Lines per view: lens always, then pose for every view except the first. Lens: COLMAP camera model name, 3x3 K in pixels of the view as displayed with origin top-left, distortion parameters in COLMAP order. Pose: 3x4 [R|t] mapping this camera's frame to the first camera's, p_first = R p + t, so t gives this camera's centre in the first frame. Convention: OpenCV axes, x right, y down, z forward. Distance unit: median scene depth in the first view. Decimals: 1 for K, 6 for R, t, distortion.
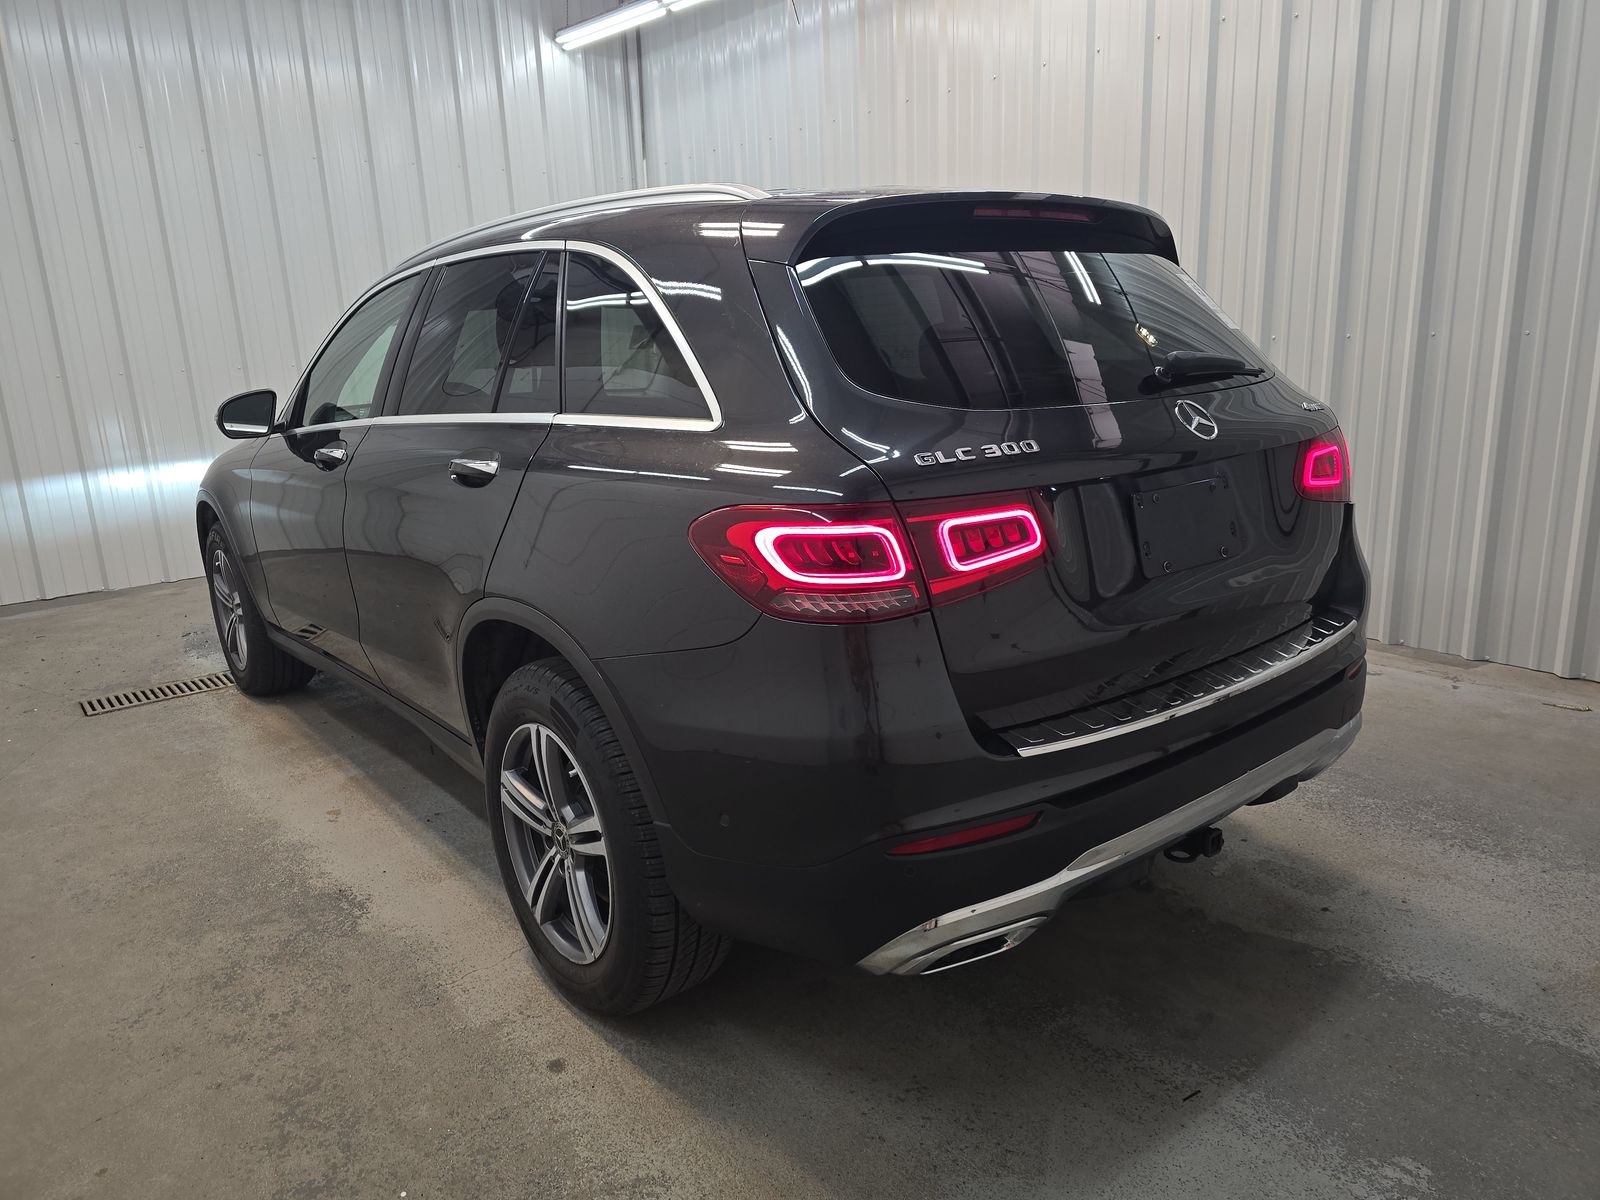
lens RADIAL K [[1065.9, 0, 807.8], [0, 1065.9, 591.9], [0, 0, 1]] dist [0.011720, -0.008915]
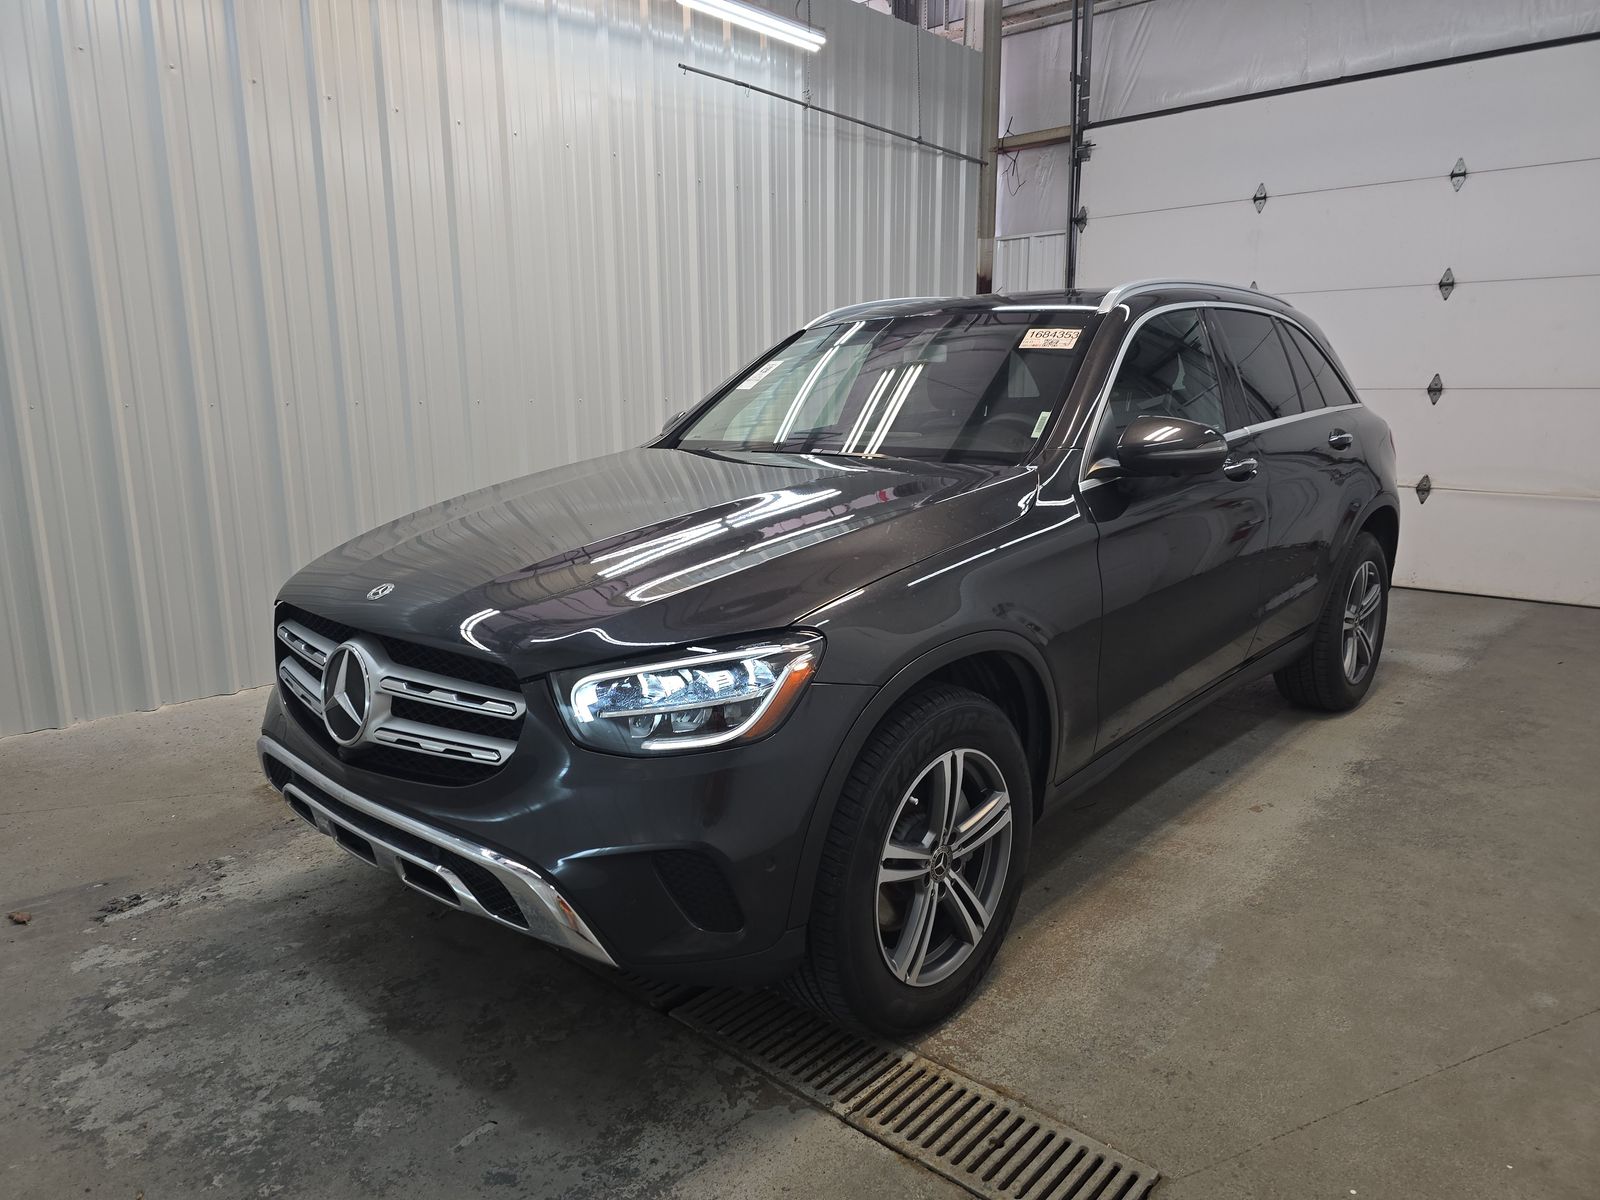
lens RADIAL K [[1065.9, 0, 800.2], [0, 1065.9, 604.8], [0, 0, 1]] dist [0.011720, -0.008915]
pose [[-0.138664, -0.164325, 0.976611, -1.492957], [0.246369, 0.949412, 0.194729, -0.318176], [-0.959205, 0.267609, -0.091165, 1.611480]]
